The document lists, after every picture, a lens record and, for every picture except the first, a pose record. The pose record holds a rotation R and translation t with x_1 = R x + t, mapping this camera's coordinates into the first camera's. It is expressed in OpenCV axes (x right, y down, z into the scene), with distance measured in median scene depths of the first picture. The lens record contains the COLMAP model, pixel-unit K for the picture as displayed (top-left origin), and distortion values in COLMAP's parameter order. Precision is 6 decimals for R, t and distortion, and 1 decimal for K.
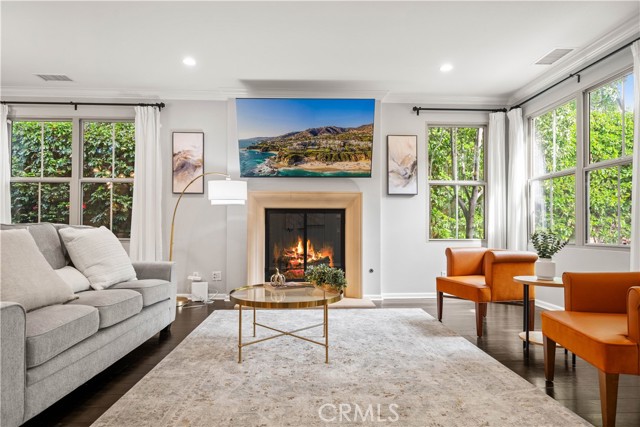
lens RADIAL K [[319.2, 0, 318.6], [0, 319.2, 200.6], [0, 0, 1]] dist [0.000512, 0.000094]
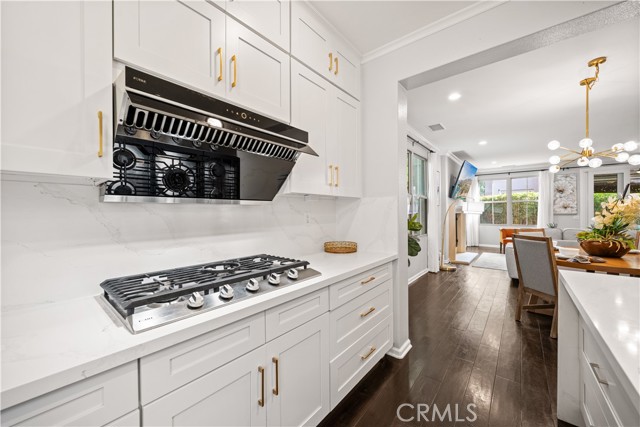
lens RADIAL K [[241.1, 0, 320.0], [0, 241.1, 213.5], [0, 0, 1]] dist [-0.000036, -0.000006]
pose [[0.670618, -0.010943, 0.741722, -1.848847], [-0.008451, 0.999714, 0.022390, -0.003903], [-0.741755, -0.021283, 0.670333, 0.582985]]
